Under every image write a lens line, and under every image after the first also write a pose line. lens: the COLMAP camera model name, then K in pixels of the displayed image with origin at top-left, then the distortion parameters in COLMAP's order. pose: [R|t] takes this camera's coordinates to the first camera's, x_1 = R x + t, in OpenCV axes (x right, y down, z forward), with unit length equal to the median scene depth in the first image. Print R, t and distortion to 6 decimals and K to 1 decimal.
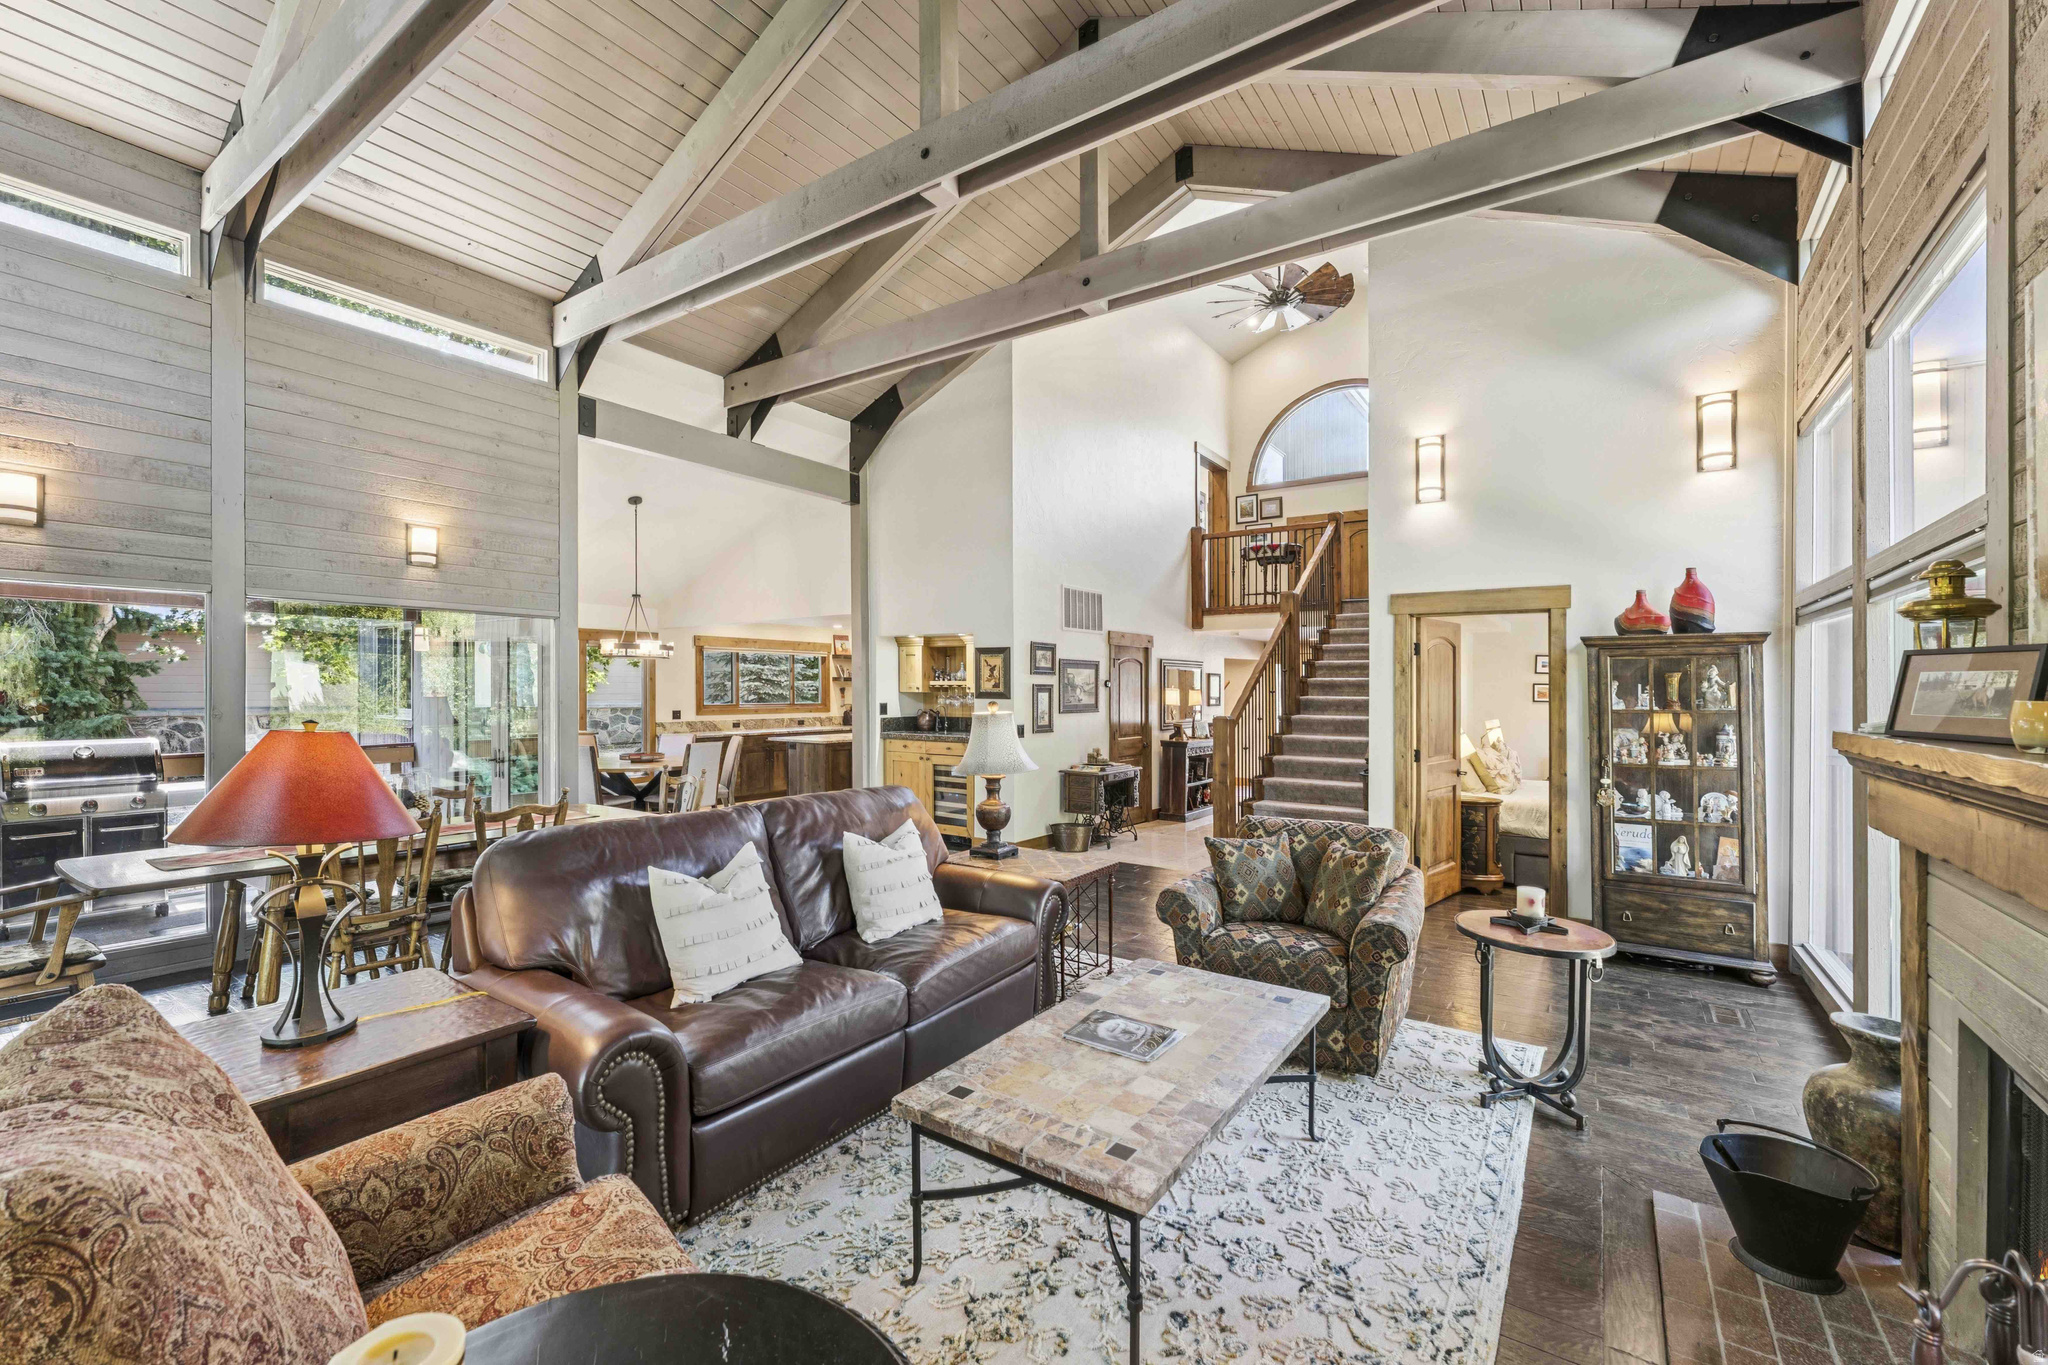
lens RADIAL K [[842.3, 0, 1026.3], [0, 842.3, 682.9], [0, 0, 1]] dist [0.003018, 0.000177]
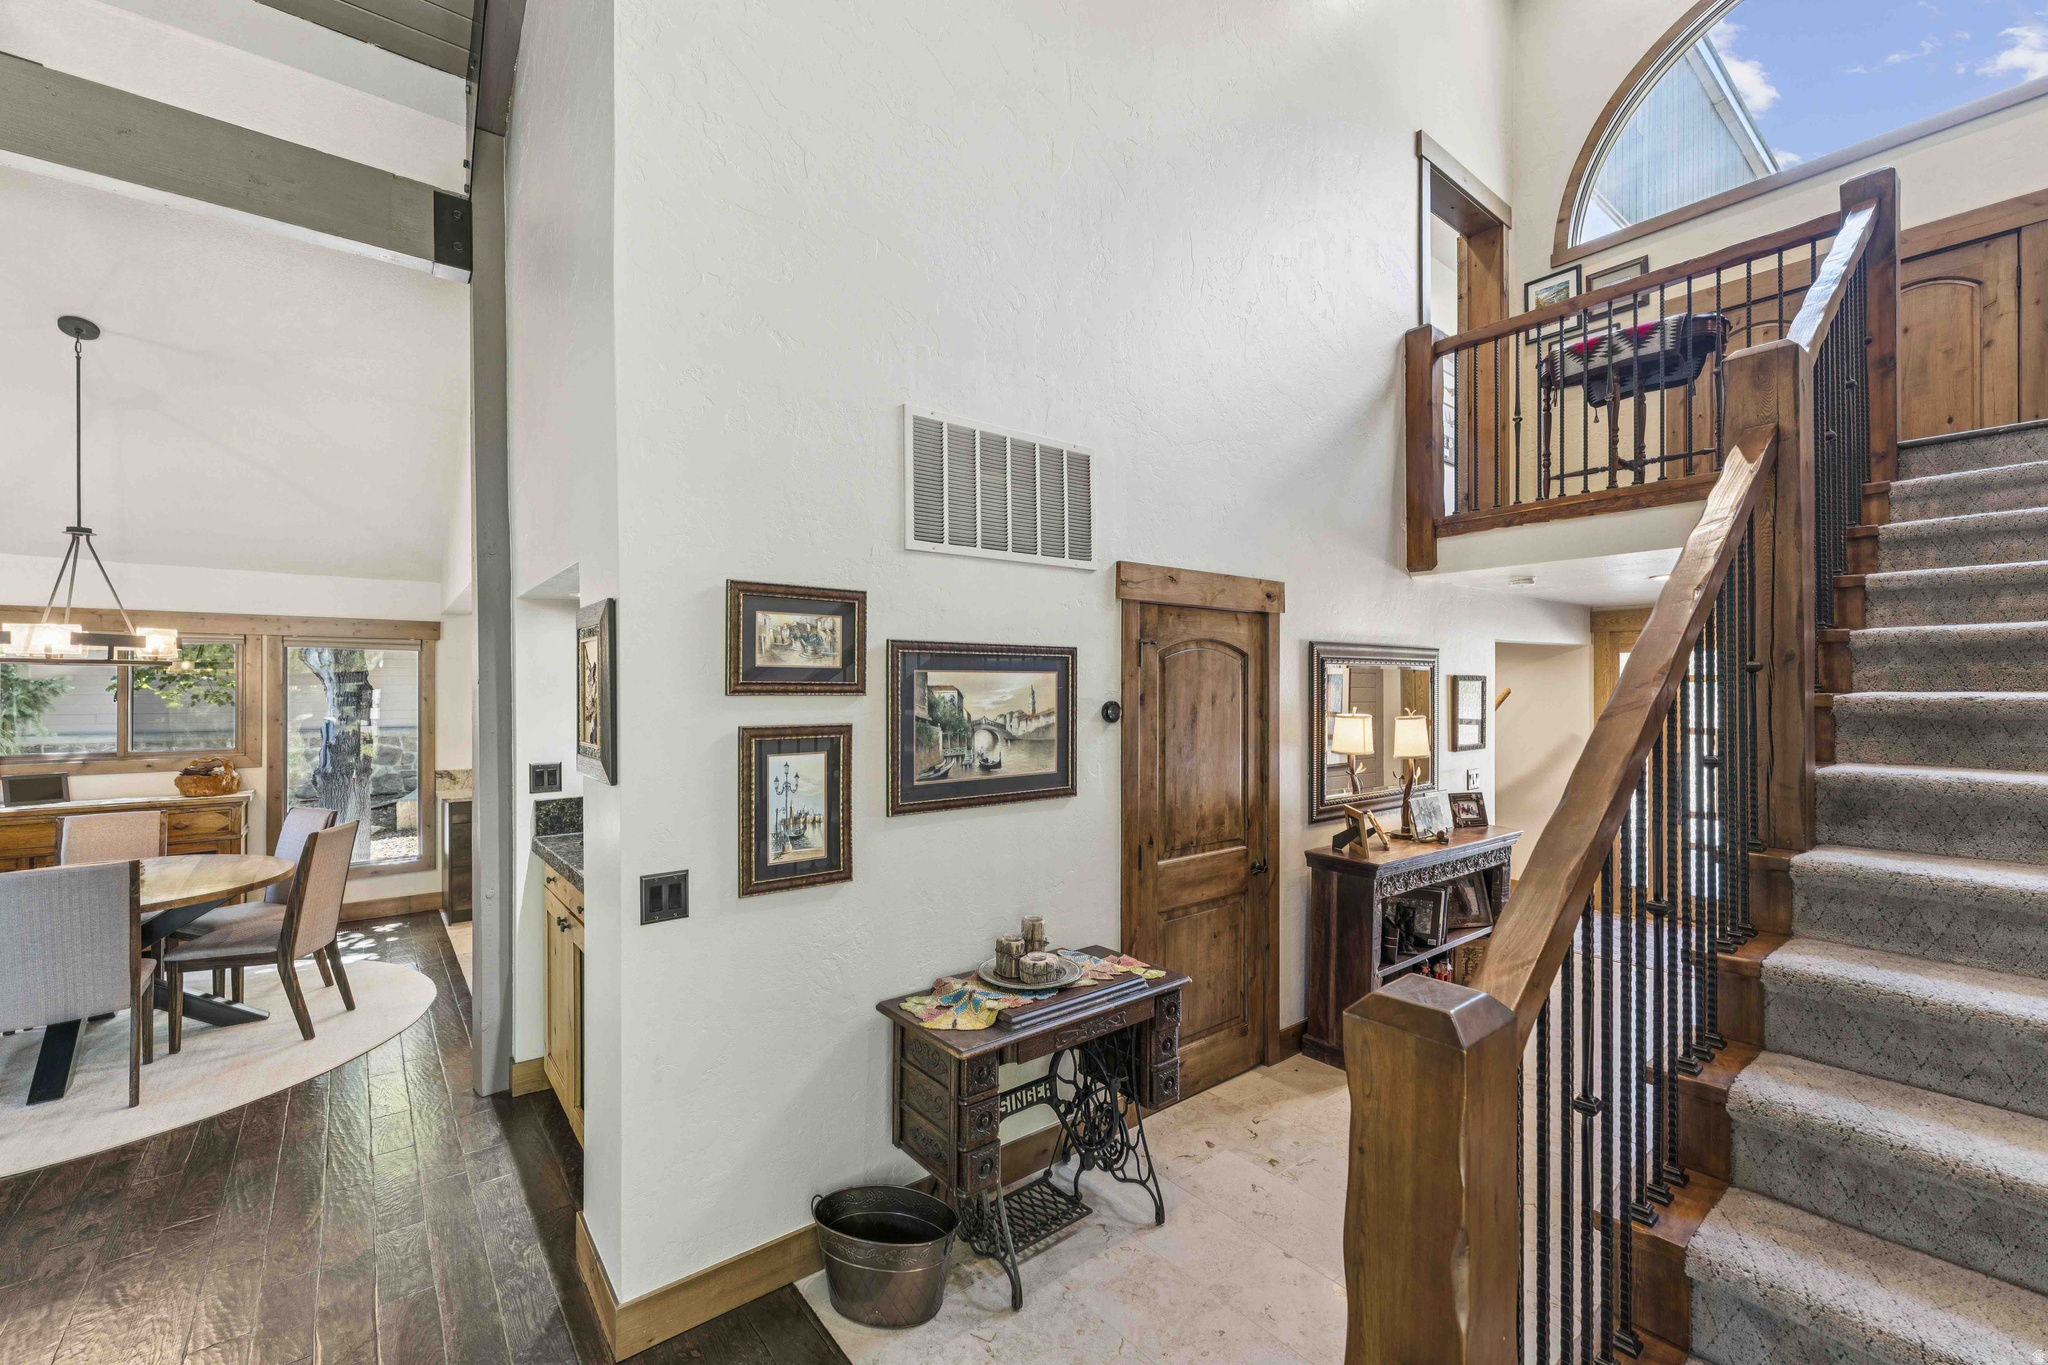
lens RADIAL K [[842.3, 0, 1020.6], [0, 842.3, 702.4], [0, 0, 1]] dist [0.003018, 0.000177]
pose [[0.957161, -0.006366, -0.289485, 0.147845], [0.012065, 0.999767, 0.017907, -0.008938], [0.289304, -0.020632, 0.957015, 0.599138]]
